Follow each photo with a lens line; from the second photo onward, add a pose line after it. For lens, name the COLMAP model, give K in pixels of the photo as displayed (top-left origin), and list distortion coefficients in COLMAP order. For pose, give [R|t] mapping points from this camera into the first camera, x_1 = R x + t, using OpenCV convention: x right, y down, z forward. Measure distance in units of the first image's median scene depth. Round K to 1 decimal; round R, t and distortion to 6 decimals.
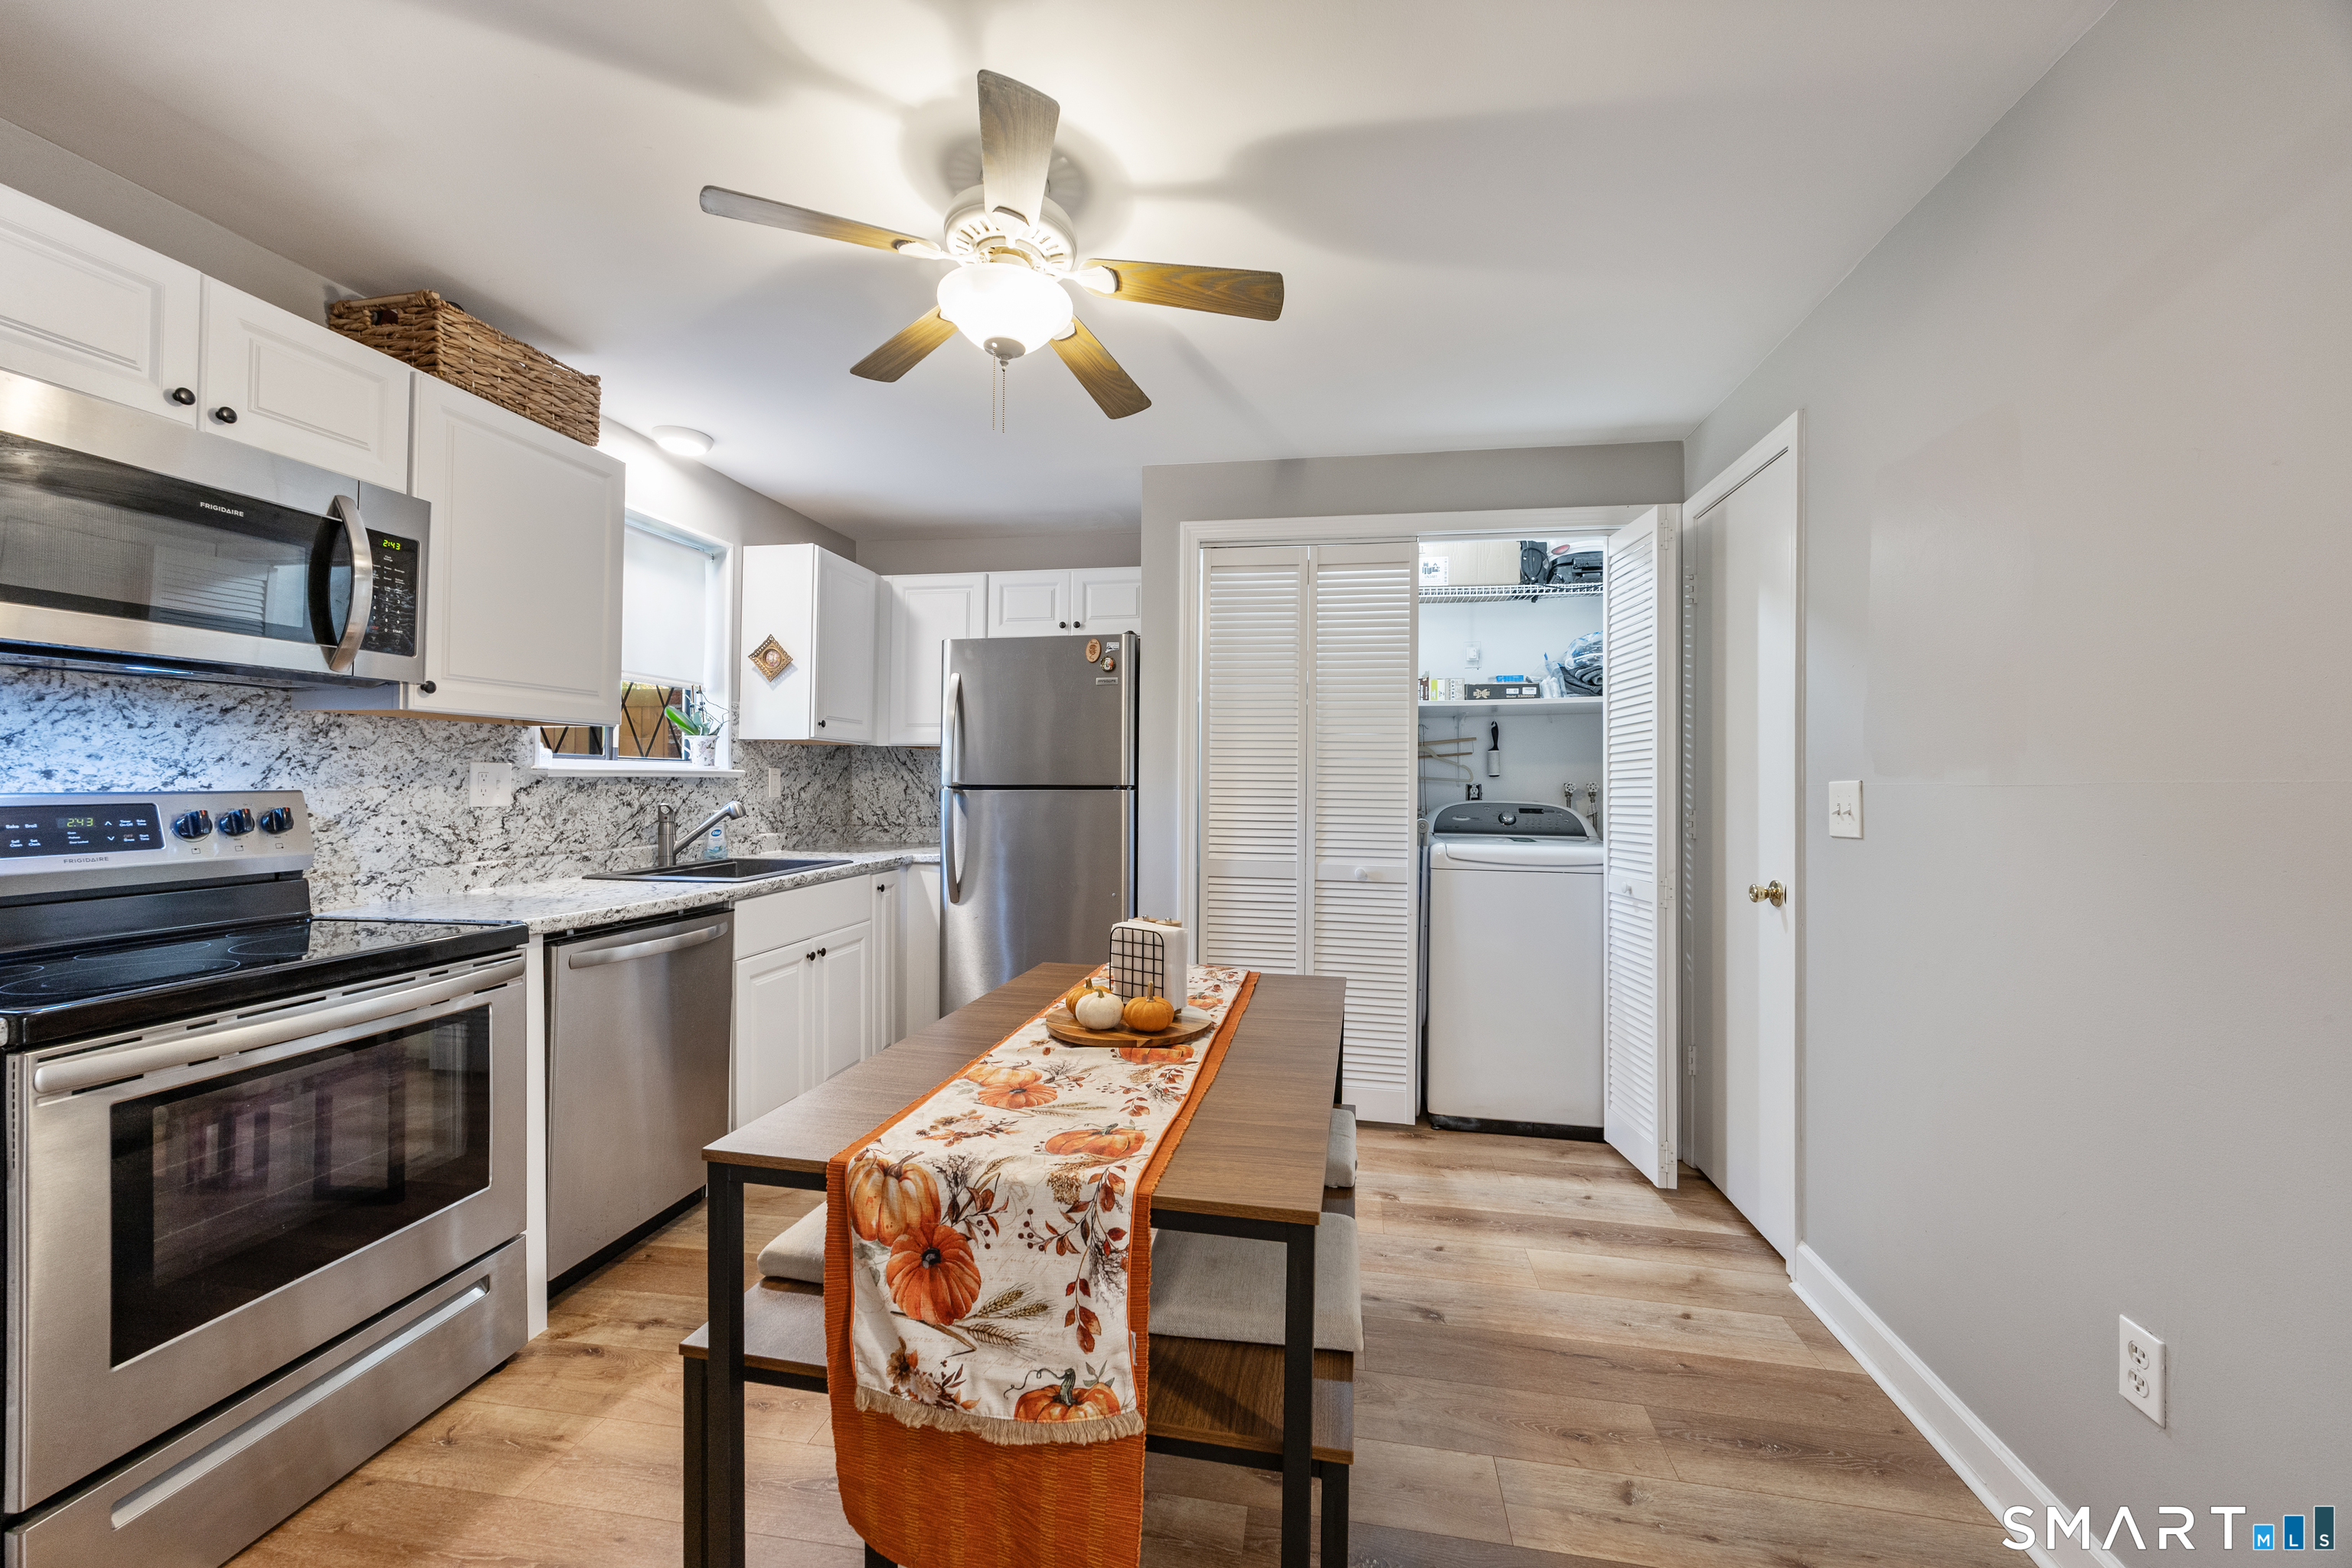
lens RADIAL K [[926.9, 0, 1176.0], [0, 926.9, 784.0], [0, 0, 1]] dist [0.000818, -0.000336]
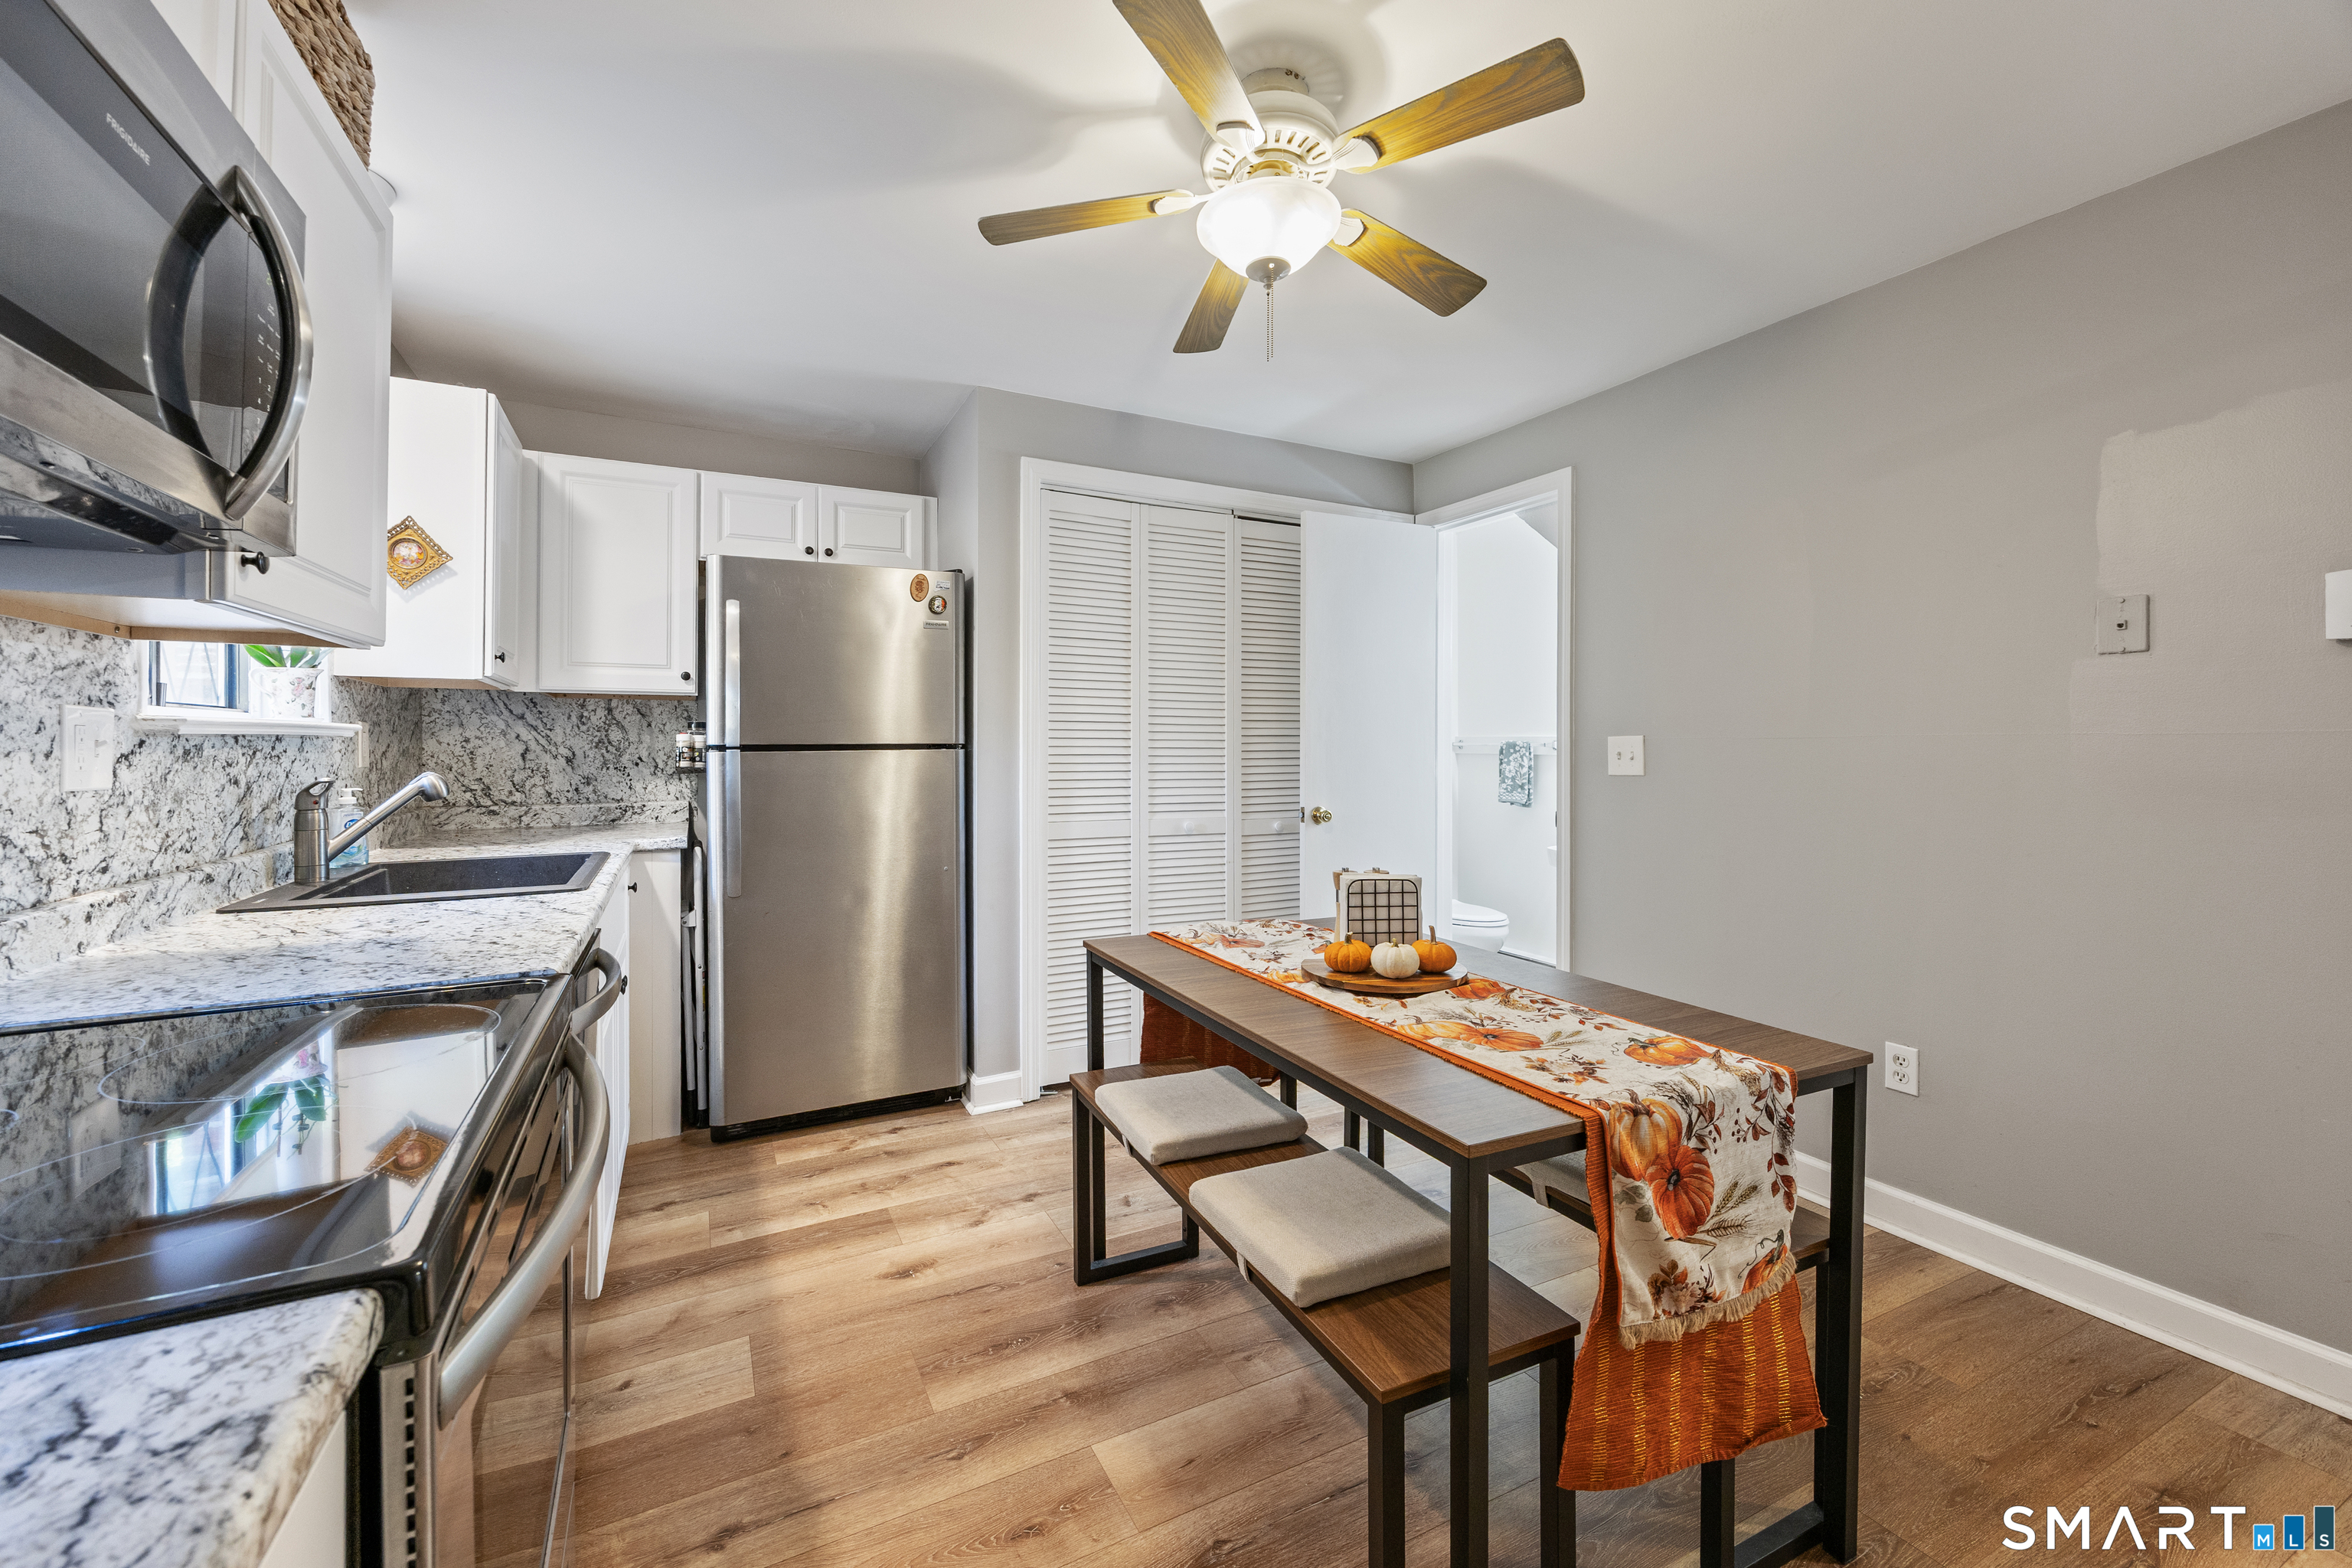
lens RADIAL K [[950.3, 0, 1175.8], [0, 950.3, 757.9], [0, 0, 1]] dist [0.006263, -0.000194]
pose [[0.797647, -0.015713, 0.602920, -1.115989], [0.007234, 0.999838, 0.016487, 0.003016], [-0.603082, -0.008789, 0.797631, 0.385501]]
